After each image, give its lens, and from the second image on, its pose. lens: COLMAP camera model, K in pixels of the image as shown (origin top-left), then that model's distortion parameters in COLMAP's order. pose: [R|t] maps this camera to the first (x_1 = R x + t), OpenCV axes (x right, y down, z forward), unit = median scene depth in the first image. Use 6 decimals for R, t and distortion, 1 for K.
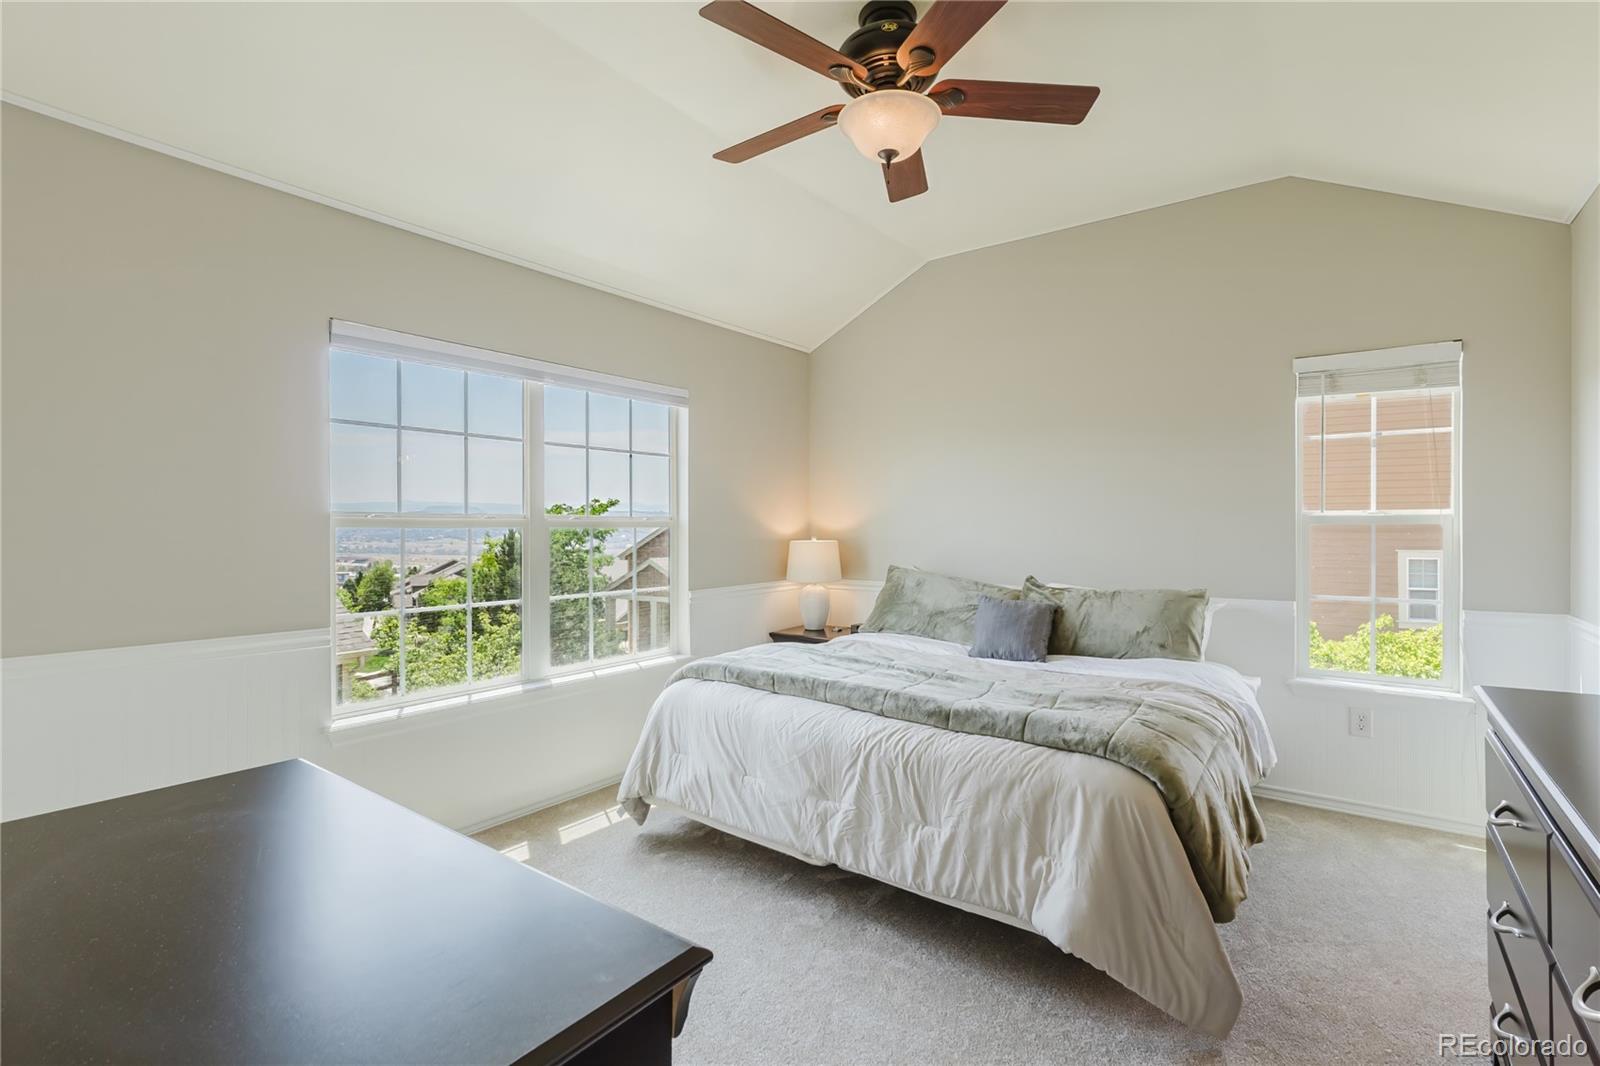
lens RADIAL K [[733.1, 0, 803.2], [0, 733.1, 529.3], [0, 0, 1]] dist [0.002643, 0.000637]
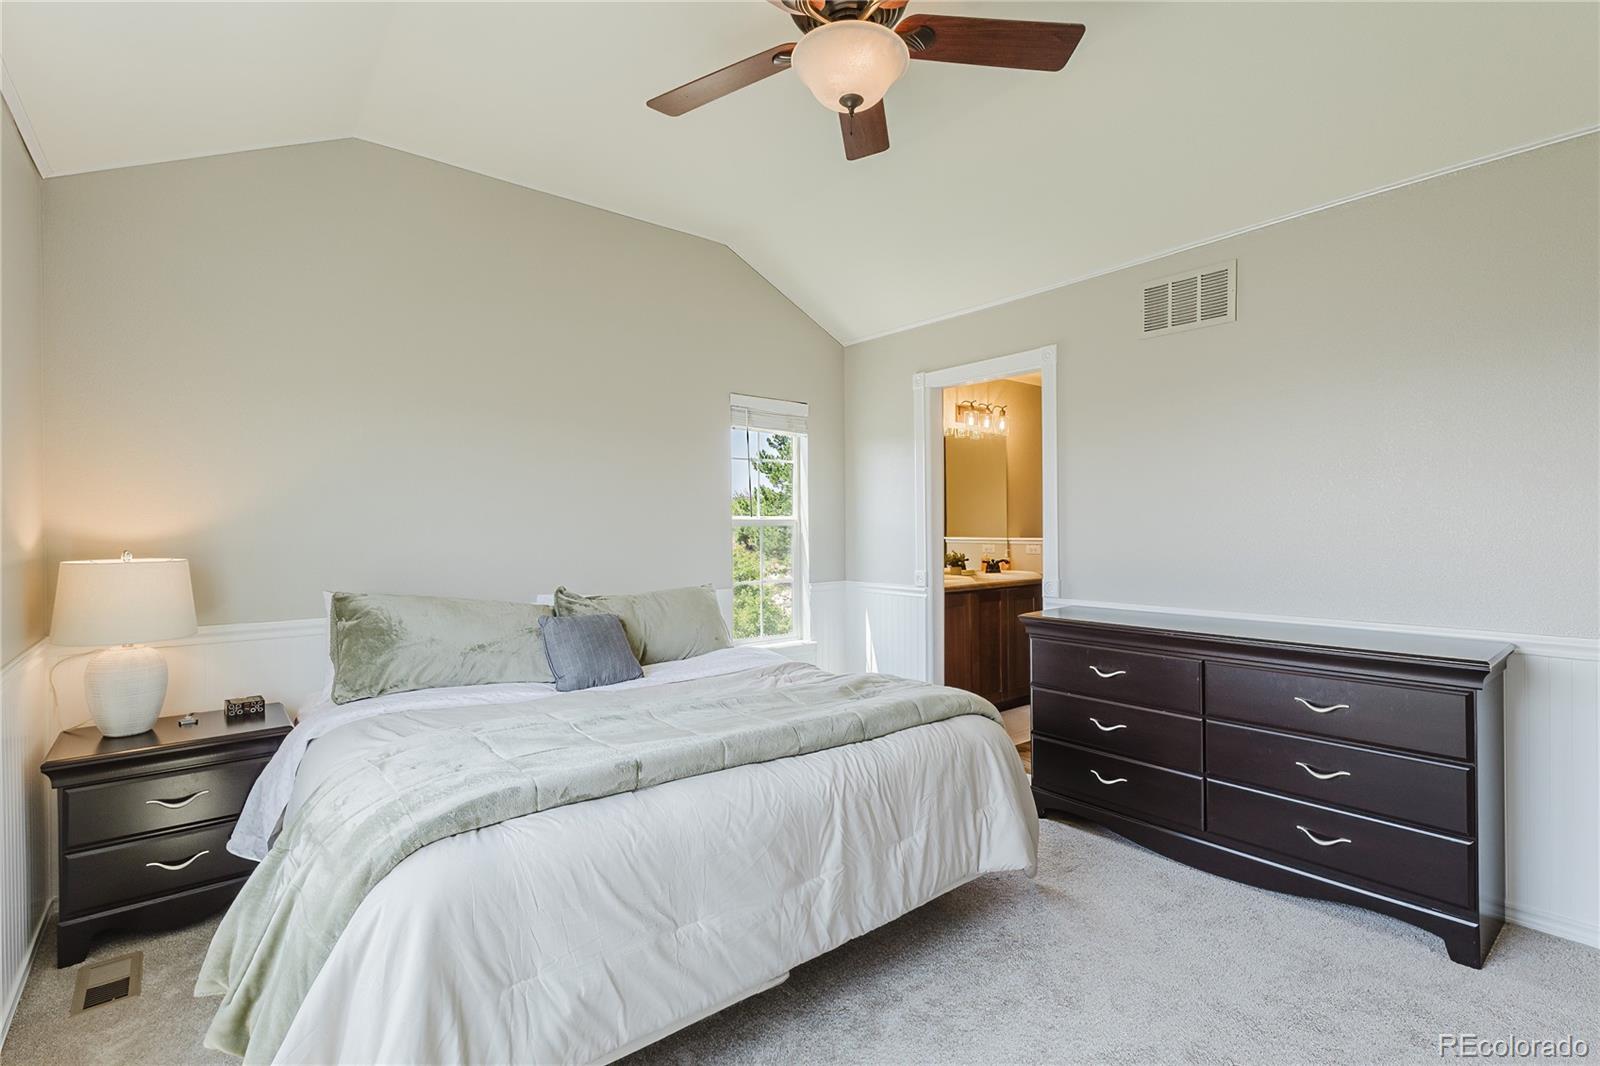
lens RADIAL K [[731.2, 0, 807.1], [0, 731.2, 524.3], [0, 0, 1]] dist [-0.000569, -0.000061]
pose [[0.240569, 0.004353, 0.970622, -0.713303], [0.009244, 0.999934, -0.006775, -0.002610], [-0.970588, 0.010602, 0.240513, 0.804367]]
